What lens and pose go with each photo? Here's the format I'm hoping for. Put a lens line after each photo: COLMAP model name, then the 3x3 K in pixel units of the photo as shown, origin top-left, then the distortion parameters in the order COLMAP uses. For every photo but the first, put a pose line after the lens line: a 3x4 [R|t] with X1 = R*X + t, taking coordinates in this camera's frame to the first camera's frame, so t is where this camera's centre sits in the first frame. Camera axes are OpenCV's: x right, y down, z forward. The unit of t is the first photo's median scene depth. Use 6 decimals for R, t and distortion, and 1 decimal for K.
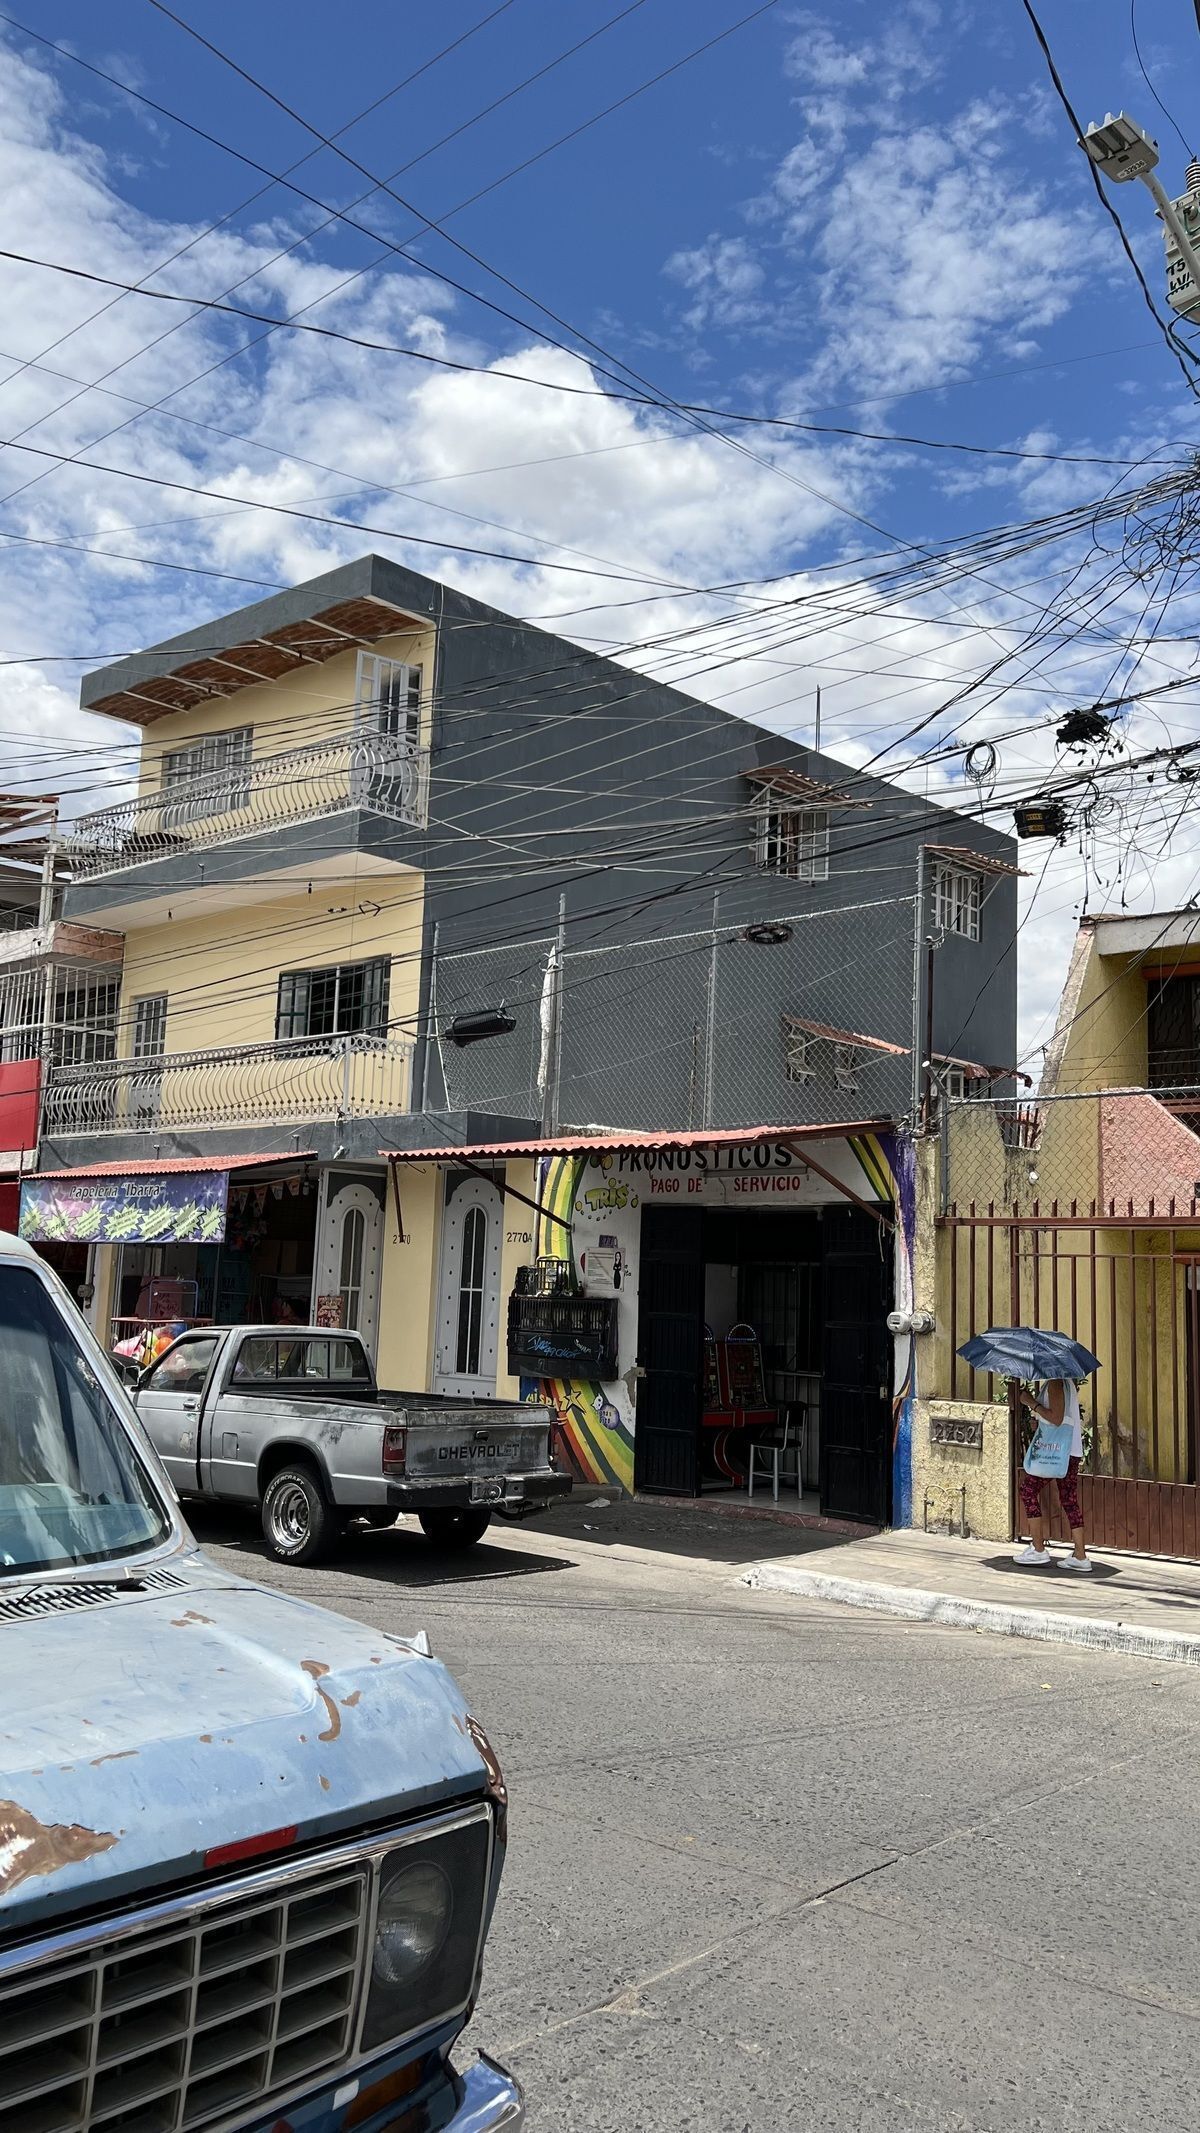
lens RADIAL K [[1623.7, 0, 600.0], [0, 1623.7, 1066.5], [0, 0, 1]] dist [0.050741, -0.001748]
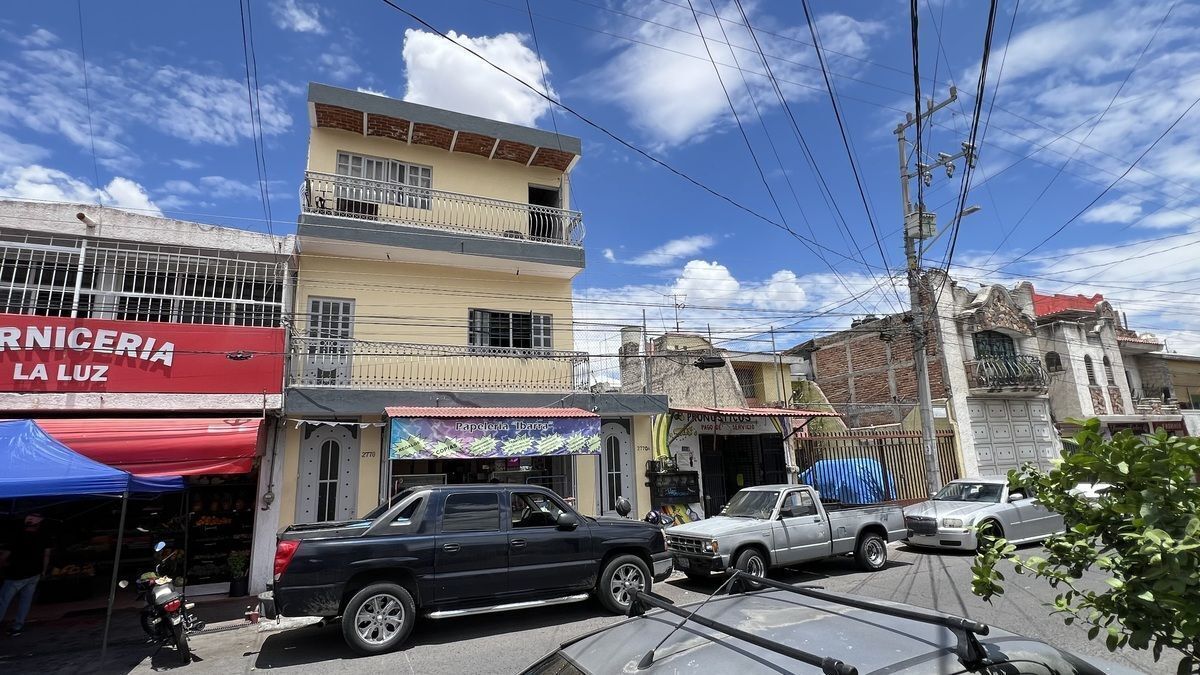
lens RADIAL K [[582.1, 0, 598.3], [0, 582.1, 337.1], [0, 0, 1]] dist [-0.009497, 0.000900]
pose [[0.403843, 0.151850, 0.902137, -0.887193], [-0.073683, 0.988323, -0.133373, 0.063242], [-0.911856, -0.012610, 0.410317, 0.721454]]
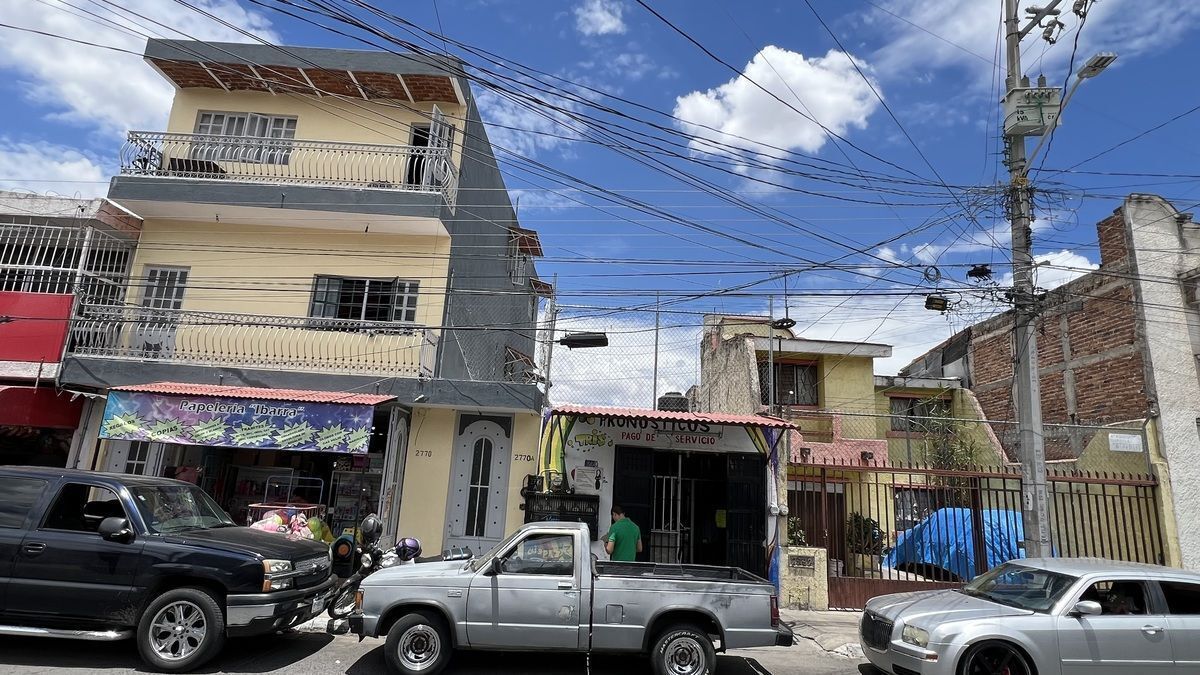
lens RADIAL K [[634.6, 0, 600.0], [0, 634.6, 337.5], [0, 0, 1]] dist [-0.005344, 0.000621]
pose [[0.731486, 0.160841, 0.662615, -0.475480], [-0.123607, 0.986959, -0.103117, 0.037618], [-0.670559, -0.006476, 0.741828, 0.439014]]
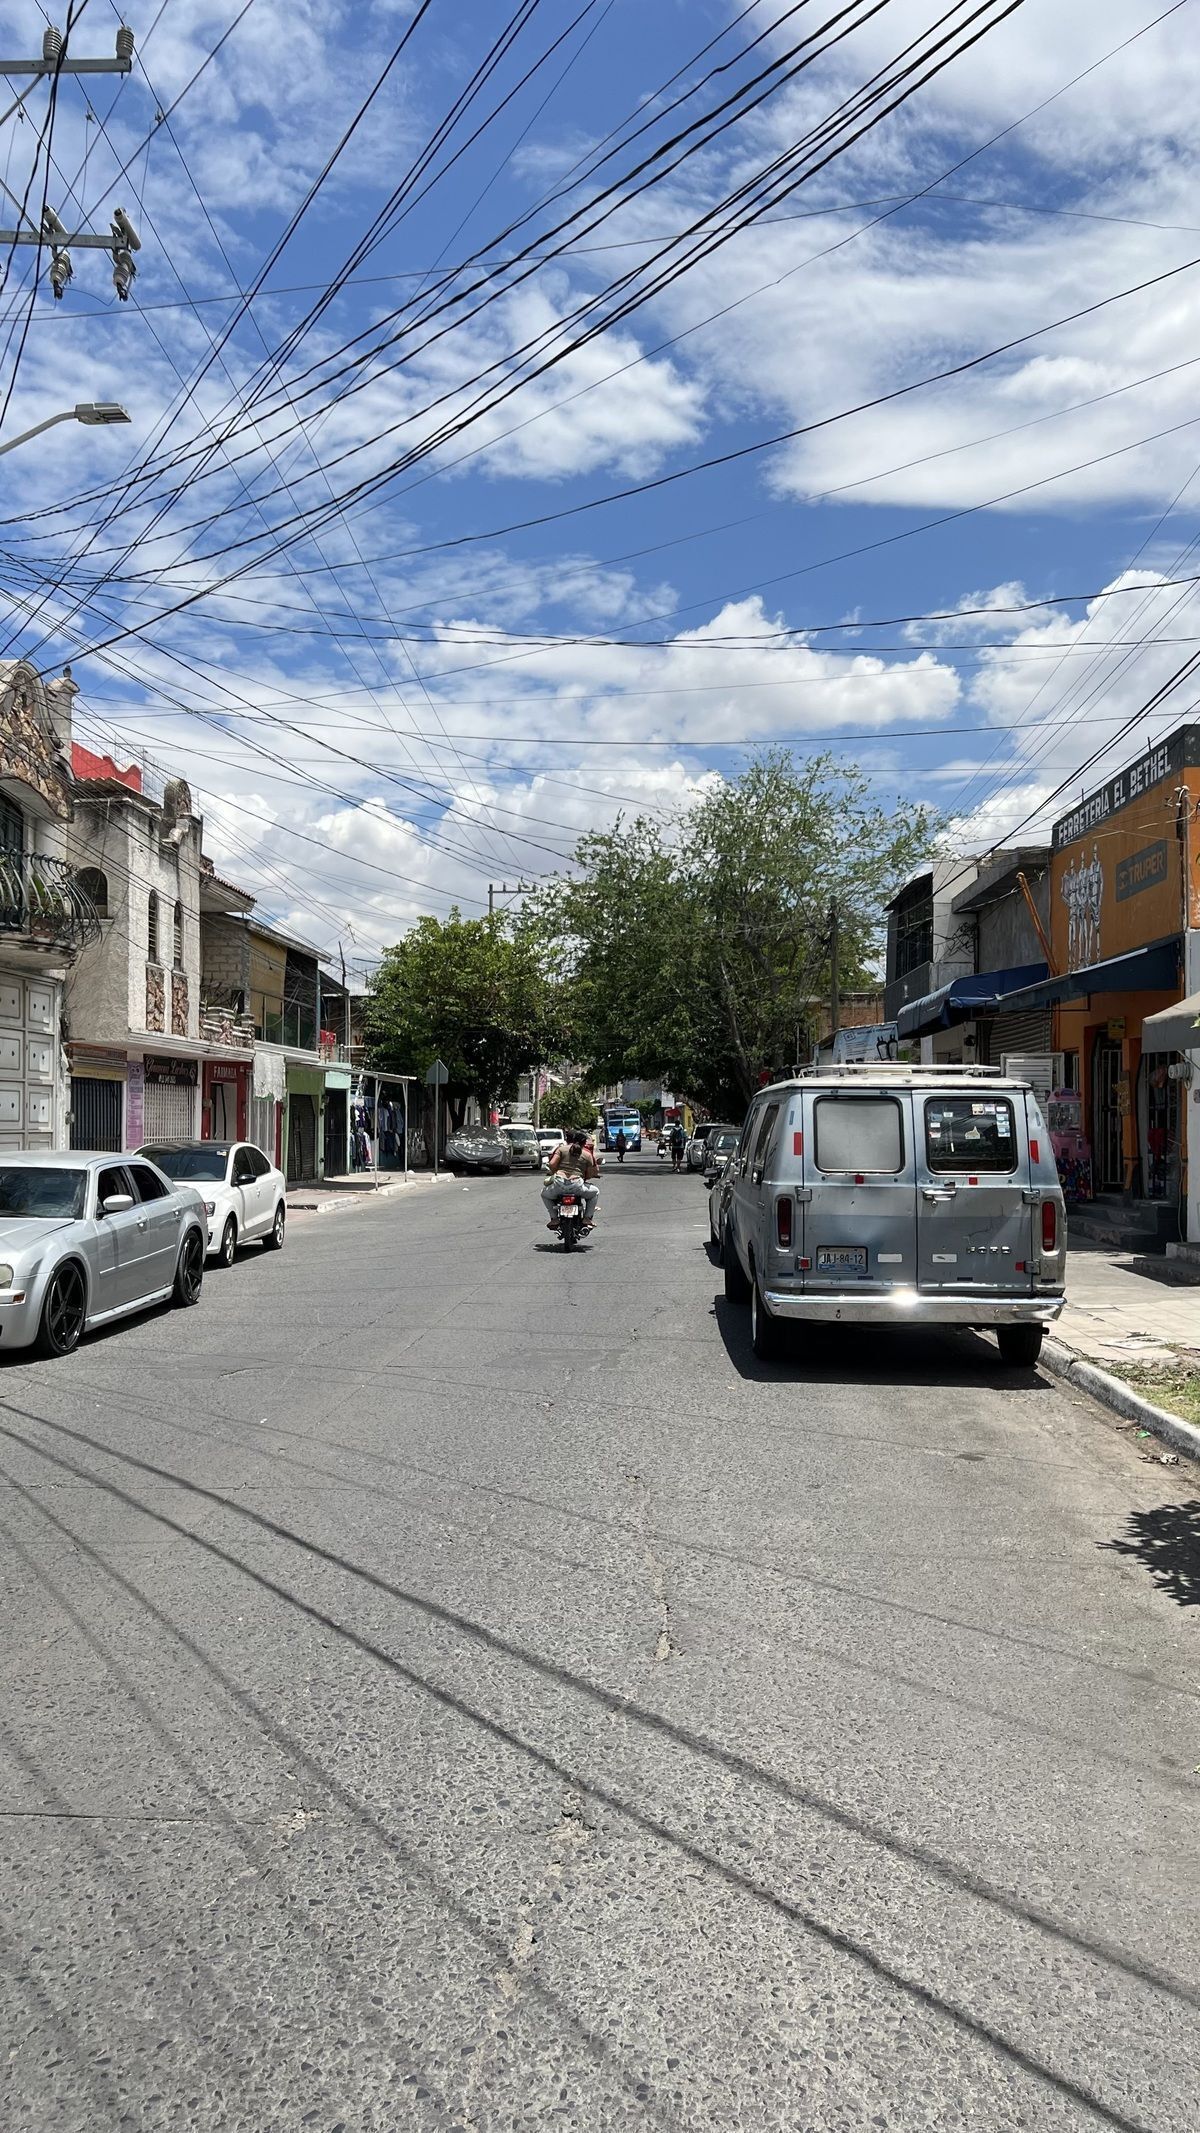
lens RADIAL K [[1623.7, 0, 600.0], [0, 1623.7, 1066.5], [0, 0, 1]] dist [0.050741, -0.001748]
pose [[-0.635963, -0.003426, 0.771712, -0.734307], [-0.125996, 0.987033, -0.099451, 0.112475], [-0.761365, -0.160480, -0.628148, 0.872630]]
